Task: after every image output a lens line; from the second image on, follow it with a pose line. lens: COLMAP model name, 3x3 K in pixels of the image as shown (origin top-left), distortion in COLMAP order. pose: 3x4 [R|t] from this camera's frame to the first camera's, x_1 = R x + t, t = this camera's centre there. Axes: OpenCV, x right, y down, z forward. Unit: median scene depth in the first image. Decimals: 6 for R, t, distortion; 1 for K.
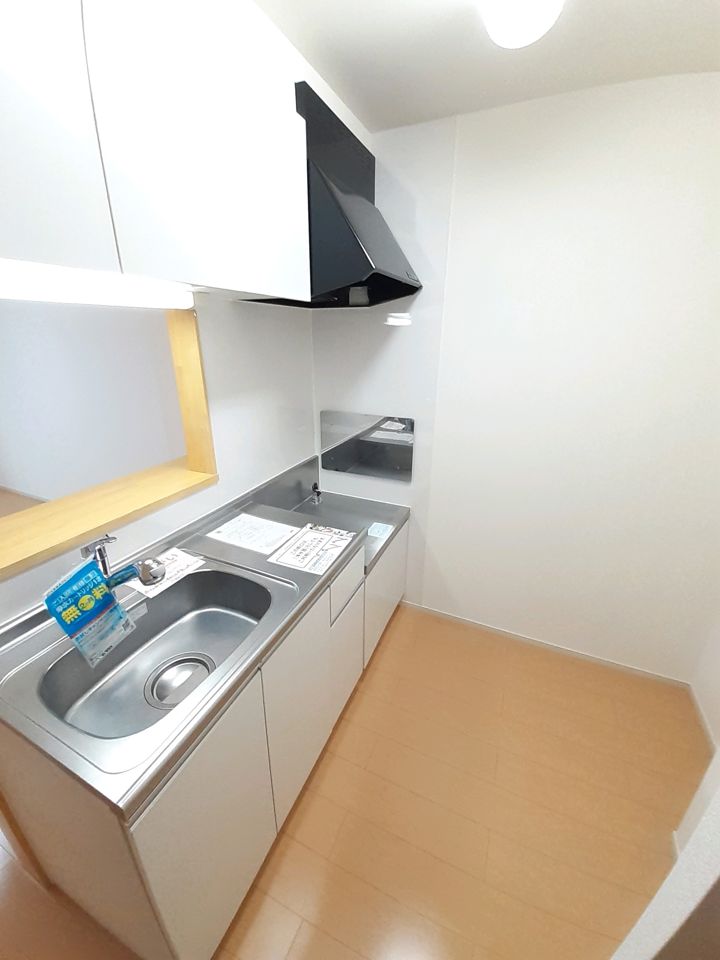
lens RADIAL K [[386.2, 0, 357.7], [0, 386.2, 468.3], [0, 0, 1]] dist [-0.001628, -0.001066]
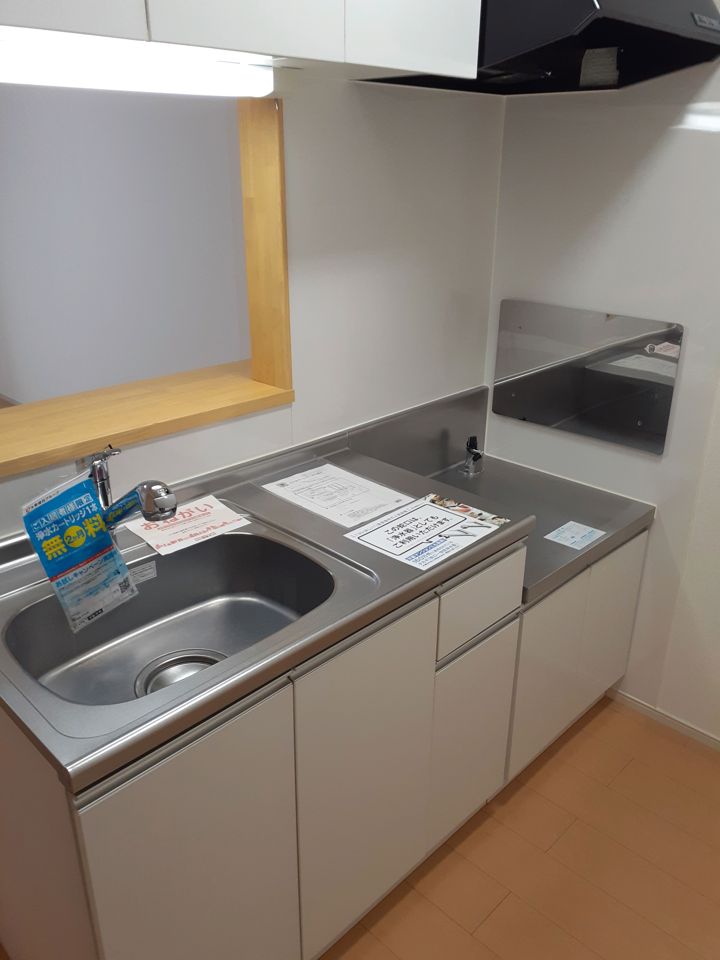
lens RADIAL K [[764.7, 0, 356.7], [0, 764.7, 483.8], [0, 0, 1]] dist [0.045019, -0.047132]
pose [[0.939589, 0.138163, -0.313183, 0.132801], [-0.117594, 0.989525, 0.083739, 0.055527], [0.321472, -0.041852, 0.945994, -0.096005]]
